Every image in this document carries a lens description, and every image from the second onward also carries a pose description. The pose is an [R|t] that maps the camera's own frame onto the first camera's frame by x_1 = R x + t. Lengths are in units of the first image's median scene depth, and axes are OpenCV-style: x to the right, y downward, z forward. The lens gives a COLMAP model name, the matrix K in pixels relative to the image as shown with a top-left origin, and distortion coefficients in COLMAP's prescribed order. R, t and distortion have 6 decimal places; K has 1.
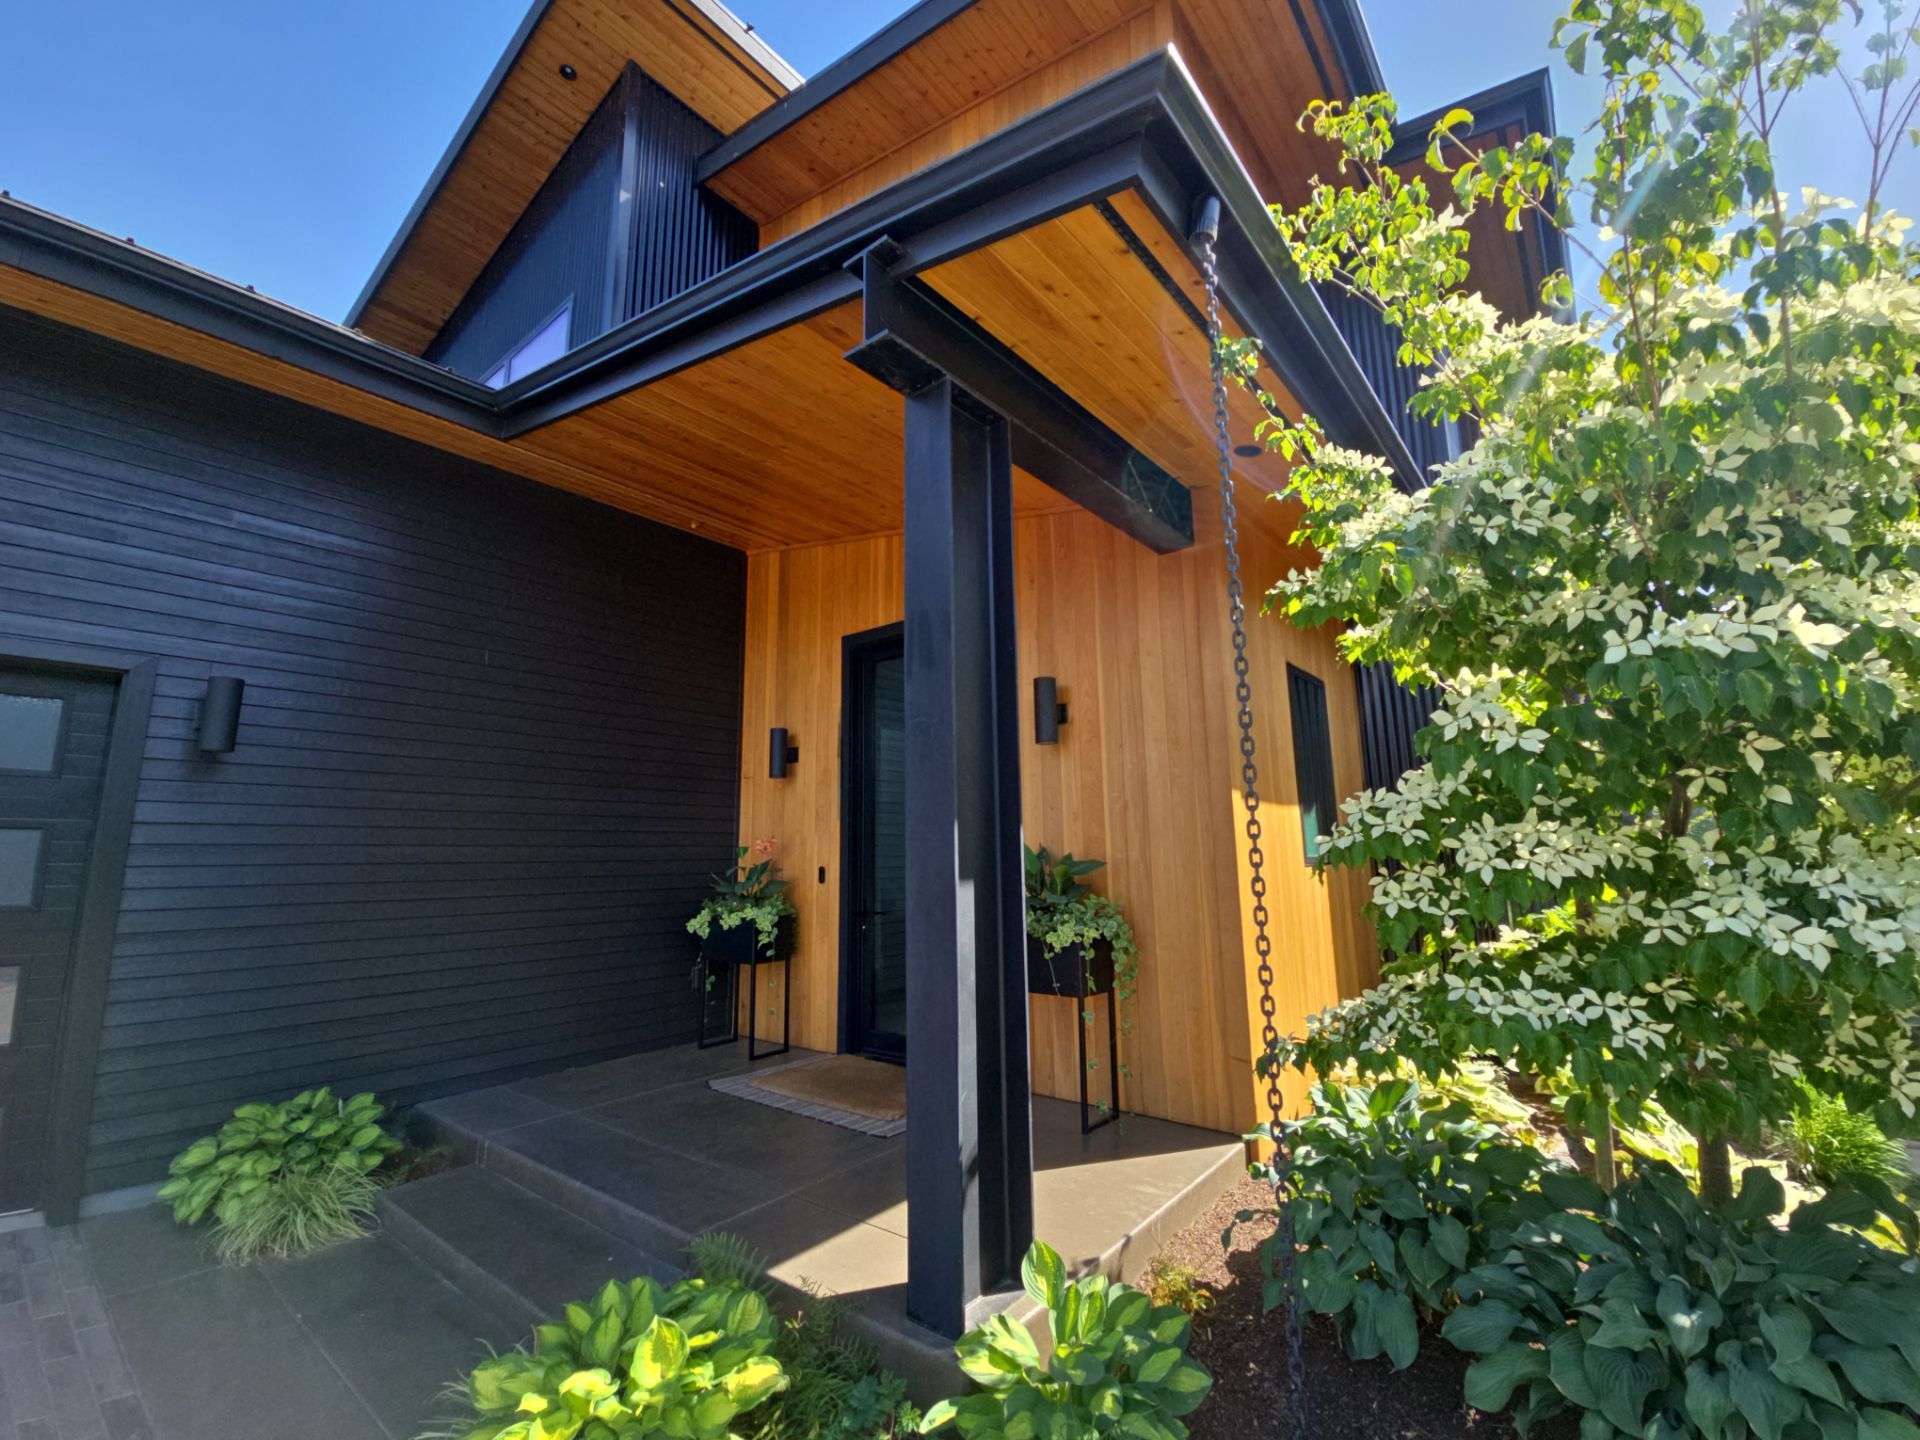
lens RADIAL K [[810.6, 0, 972.9], [0, 810.6, 717.1], [0, 0, 1]] dist [-0.007900, 0.000157]
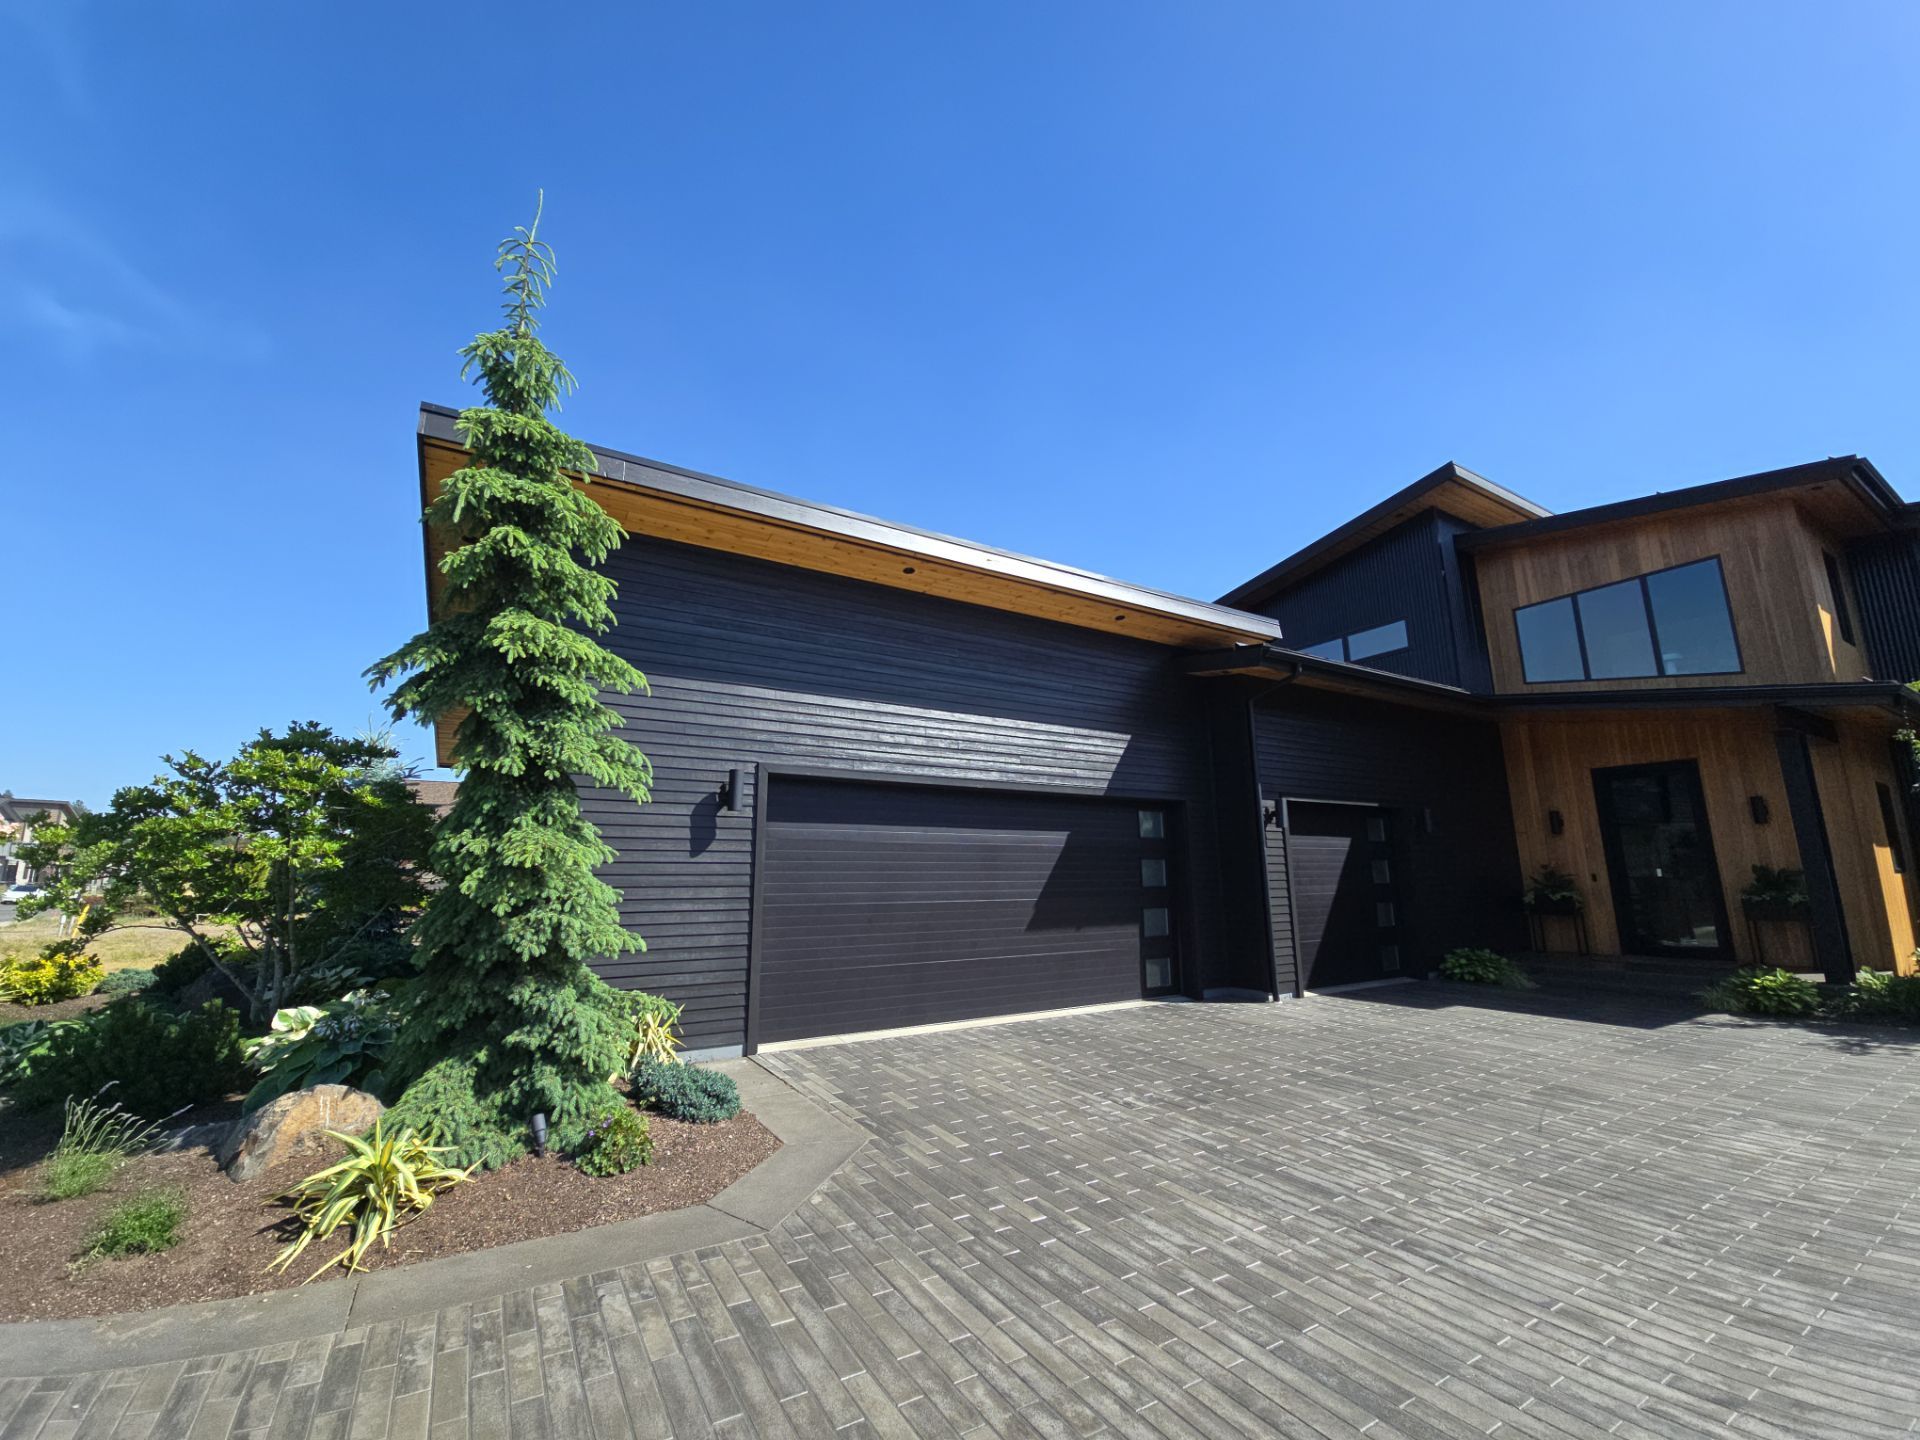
lens RADIAL K [[770.0, 0, 974.1], [0, 770.0, 729.5], [0, 0, 1]] dist [0.001960, 0.000163]
pose [[0.949149, -0.050676, -0.310722, -1.155796], [0.045033, 0.998665, -0.025313, -0.242326], [0.311590, 0.010033, 0.950164, -1.597660]]
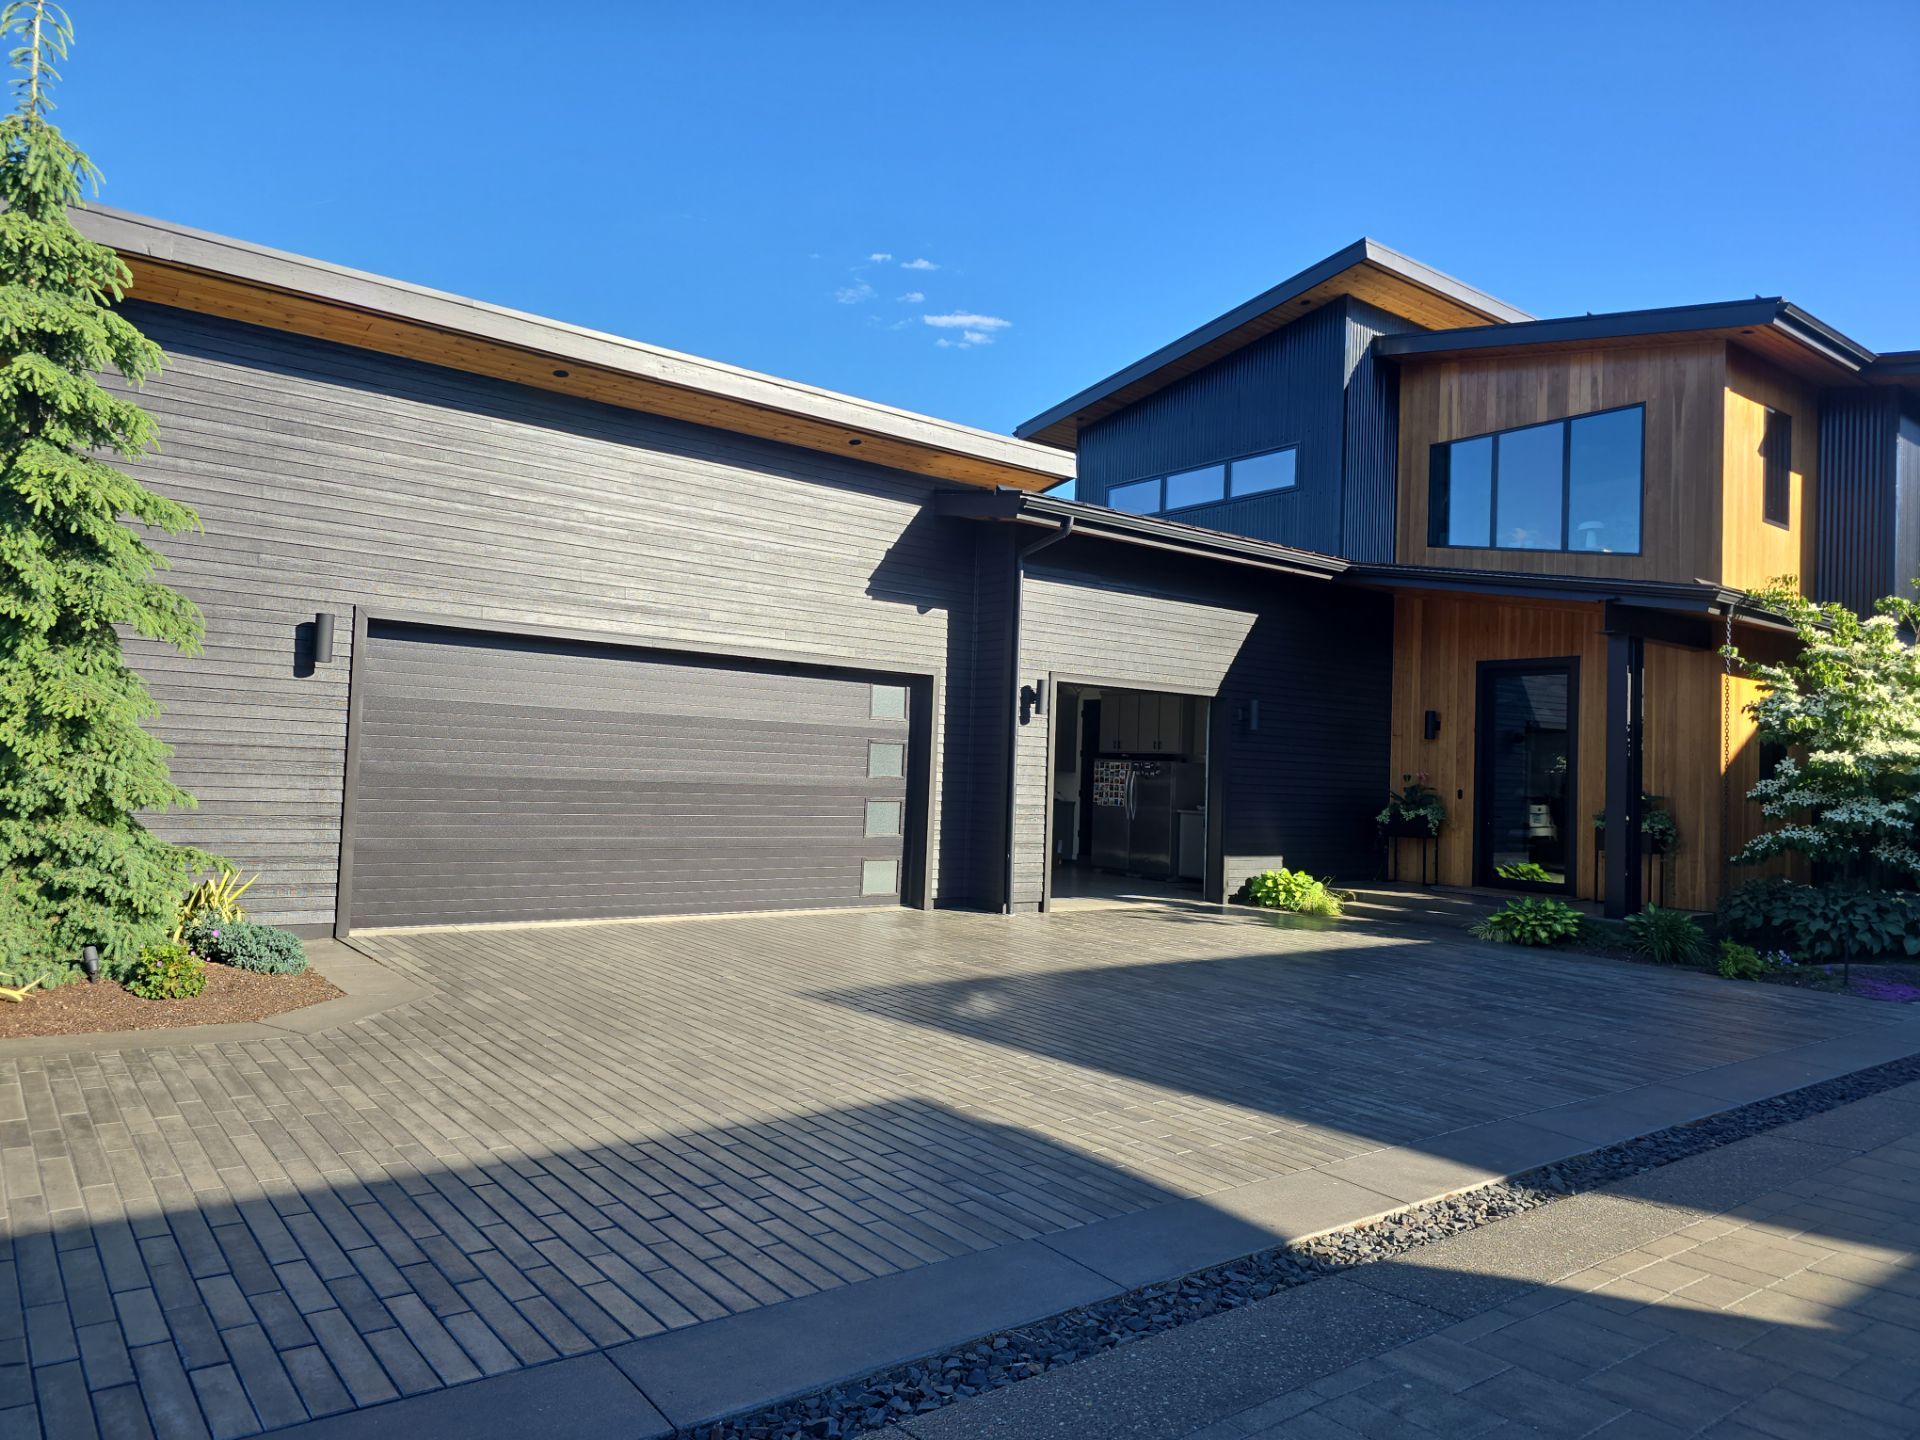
lens RADIAL K [[1258.6, 0, 958.1], [0, 1258.6, 724.7], [0, 0, 1]] dist [0.062571, -0.053416]
pose [[0.974294, 0.048702, -0.219952, -0.680377], [-0.019626, 0.990990, 0.132493, -0.323500], [0.224423, -0.124770, 0.966471, -2.039481]]
